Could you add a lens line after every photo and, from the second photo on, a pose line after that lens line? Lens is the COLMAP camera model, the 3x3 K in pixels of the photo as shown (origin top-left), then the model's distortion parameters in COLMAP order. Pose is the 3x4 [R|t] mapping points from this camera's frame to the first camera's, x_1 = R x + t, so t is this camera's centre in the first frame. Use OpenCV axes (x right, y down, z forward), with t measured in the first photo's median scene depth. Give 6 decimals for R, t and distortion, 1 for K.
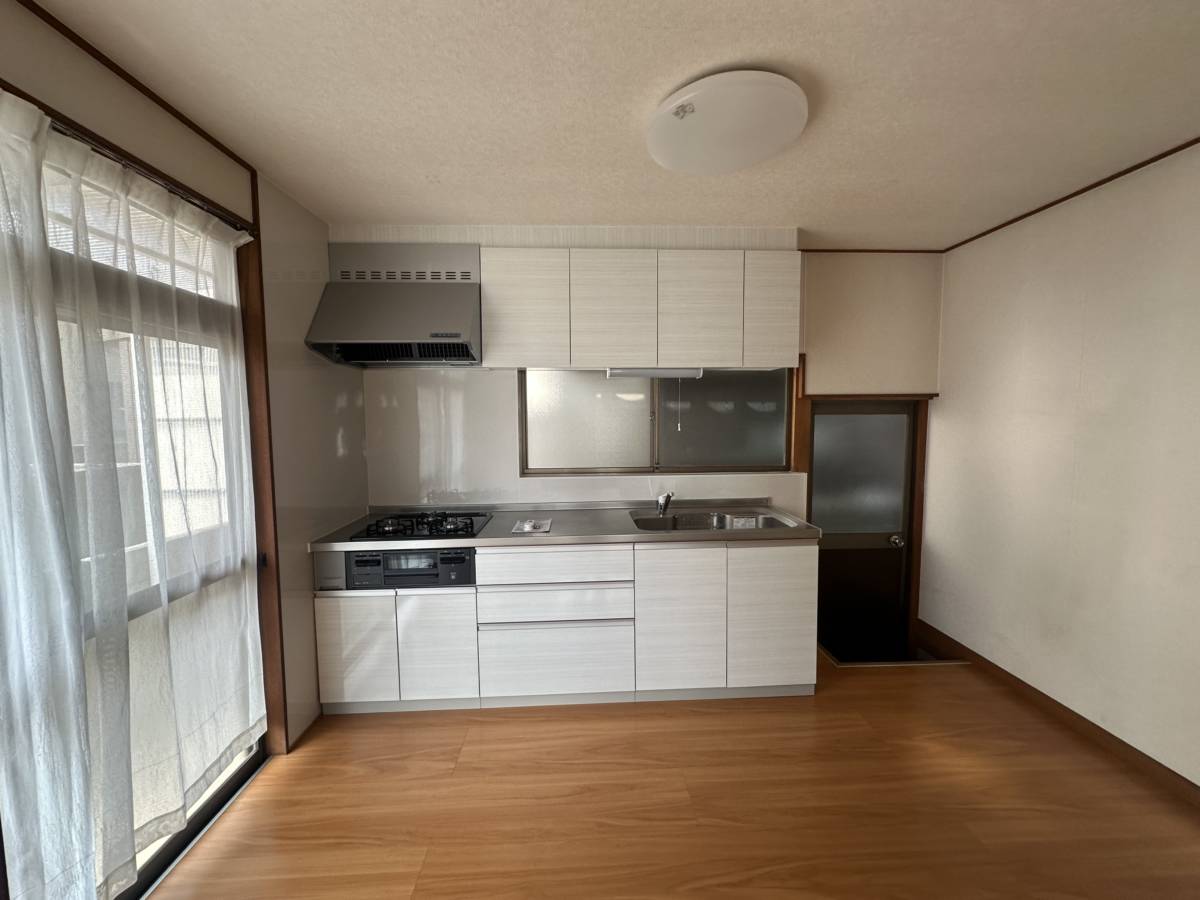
lens RADIAL K [[476.8, 0, 600.2], [0, 476.8, 450.1], [0, 0, 1]] dist [-0.001652, -0.000542]
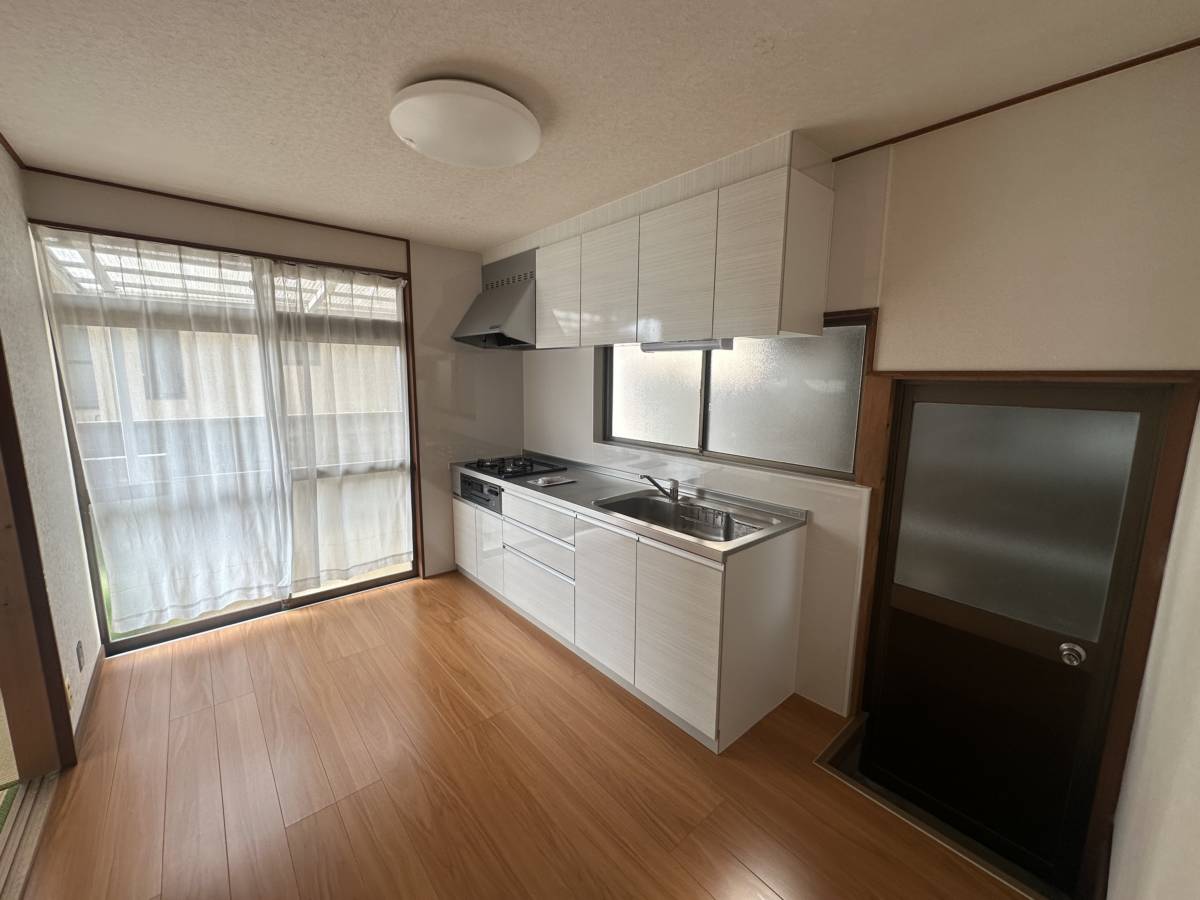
lens RADIAL K [[476.8, 0, 601.6], [0, 476.8, 449.3], [0, 0, 1]] dist [-0.001652, -0.000542]
pose [[0.625167, 0.135111, -0.768708, 0.920016], [-0.072771, 0.990703, 0.114947, -0.073926], [0.777091, -0.015921, 0.629186, 0.373764]]
